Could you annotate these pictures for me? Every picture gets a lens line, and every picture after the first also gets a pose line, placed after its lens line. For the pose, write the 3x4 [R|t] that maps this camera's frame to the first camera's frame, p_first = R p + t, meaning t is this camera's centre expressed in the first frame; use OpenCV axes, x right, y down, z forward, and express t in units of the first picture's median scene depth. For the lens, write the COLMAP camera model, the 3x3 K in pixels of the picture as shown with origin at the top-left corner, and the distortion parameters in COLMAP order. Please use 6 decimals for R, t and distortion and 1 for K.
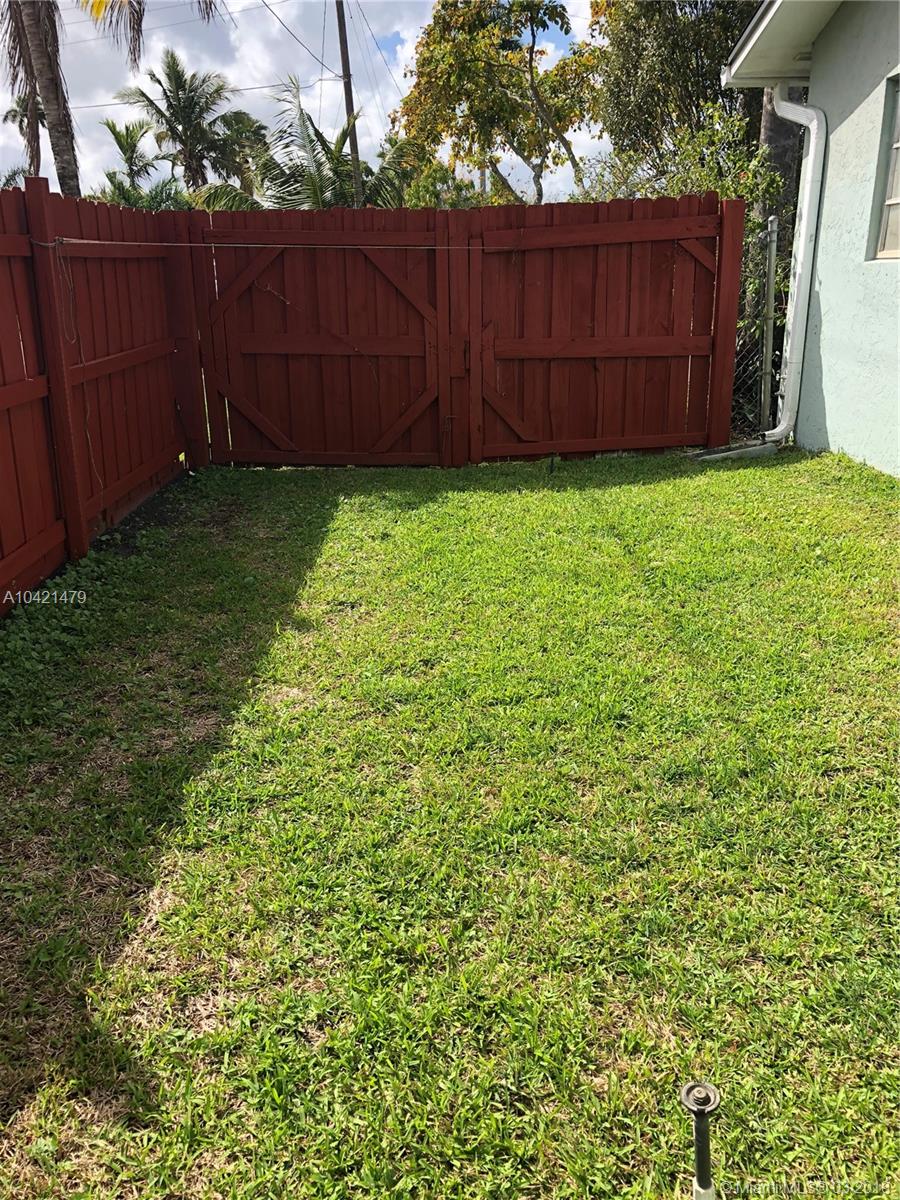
lens RADIAL K [[978.2, 0, 450.0], [0, 978.2, 600.0], [0, 0, 1]] dist [0.043316, -0.046347]
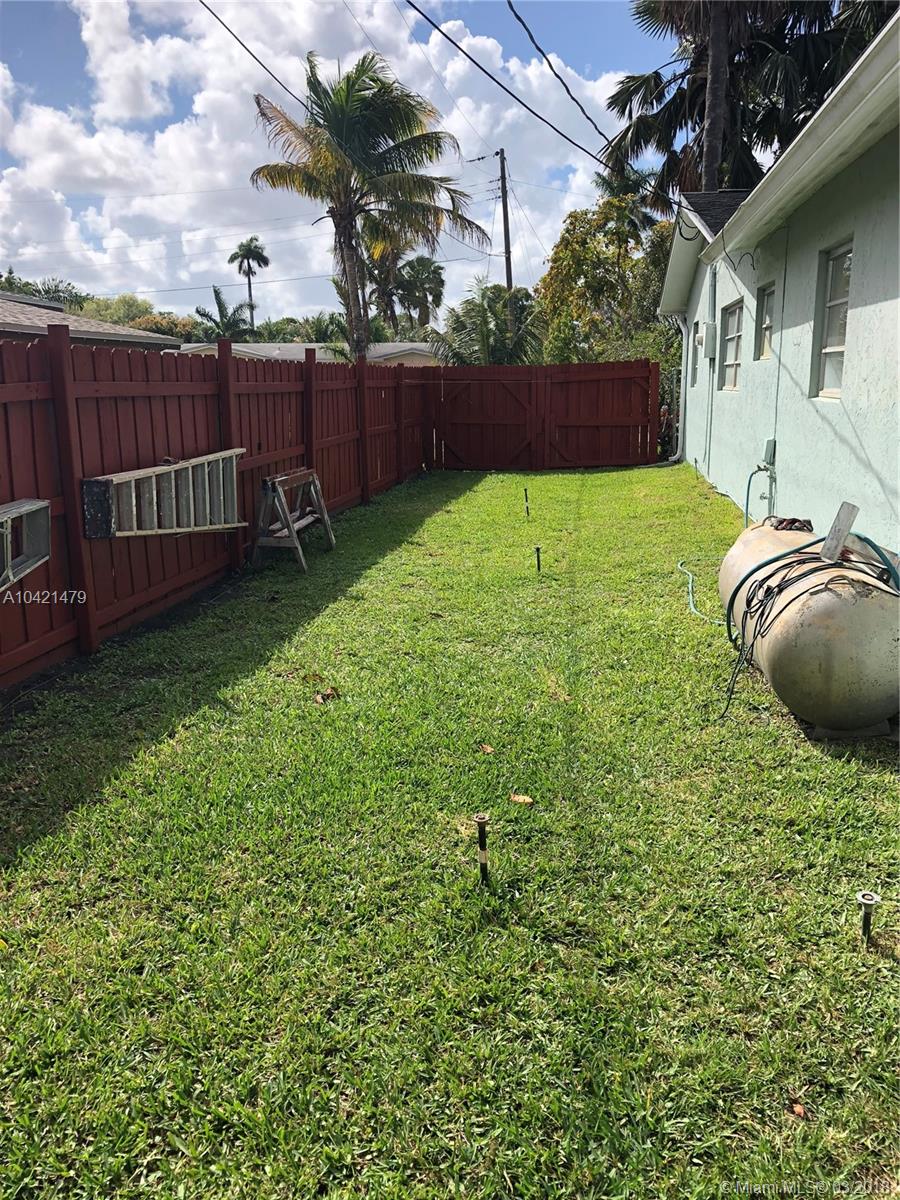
lens RADIAL K [[978.2, 0, 450.0], [0, 978.2, 600.0], [0, 0, 1]] dist [0.043316, -0.046347]
pose [[0.988013, 0.035974, -0.150120, 0.021488], [-0.051182, 0.993800, -0.098700, 0.054762], [0.145639, 0.105201, 0.983729, -0.172942]]
